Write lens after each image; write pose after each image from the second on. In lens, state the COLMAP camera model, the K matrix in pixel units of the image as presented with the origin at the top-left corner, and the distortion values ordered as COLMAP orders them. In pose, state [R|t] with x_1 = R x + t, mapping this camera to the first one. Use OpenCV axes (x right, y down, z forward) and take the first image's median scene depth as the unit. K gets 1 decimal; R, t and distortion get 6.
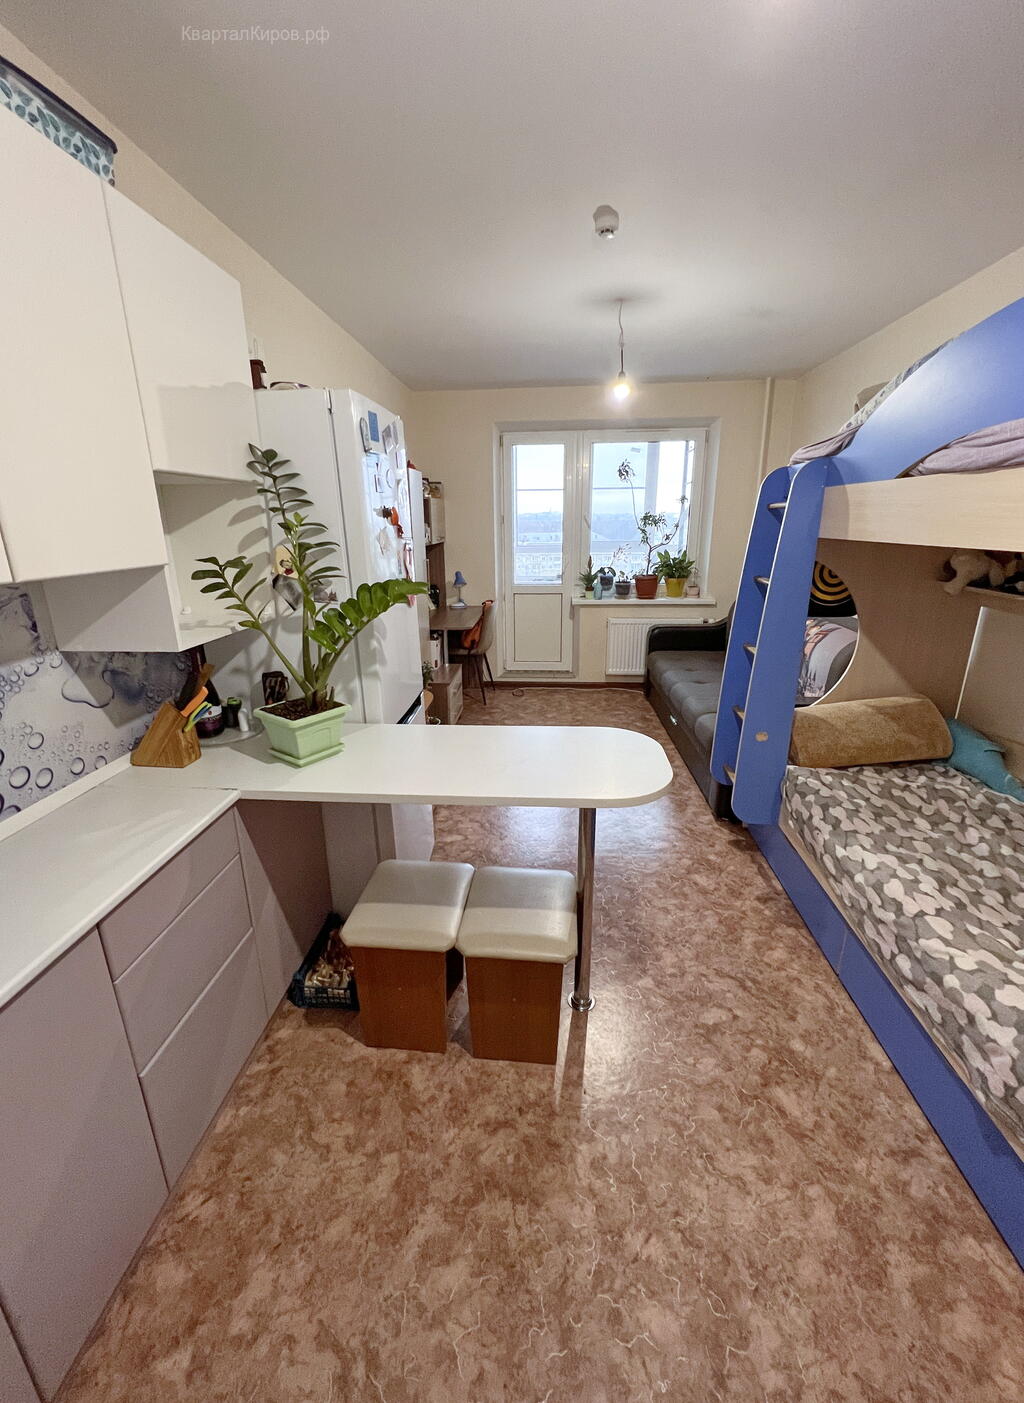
lens RADIAL K [[577.2, 0, 512.0], [0, 577.2, 701.5], [0, 0, 1]] dist [0.000935, 0.000193]
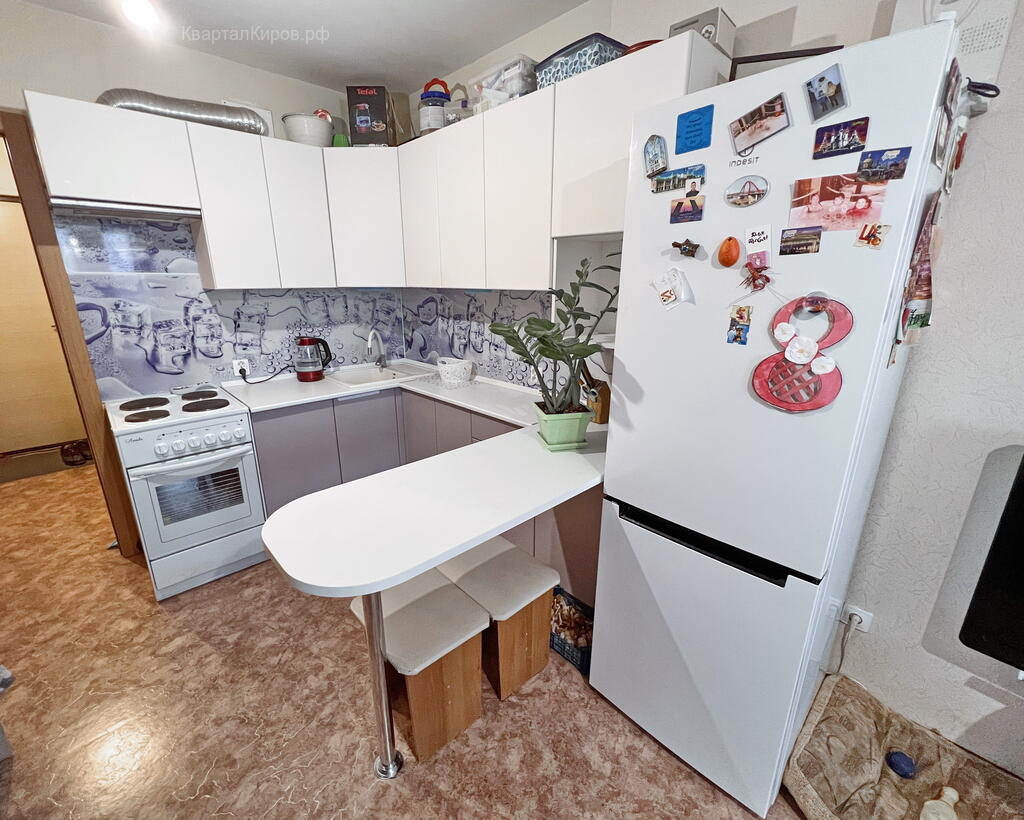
lens RADIAL K [[444.5, 0, 507.2], [0, 444.5, 410.3], [0, 0, 1]] dist [-0.000328, -0.000034]
pose [[-0.670502, 0.219544, -0.708680, 0.524825], [-0.215812, 0.856191, 0.469428, -0.512998], [0.709826, 0.467694, -0.526697, 1.719910]]
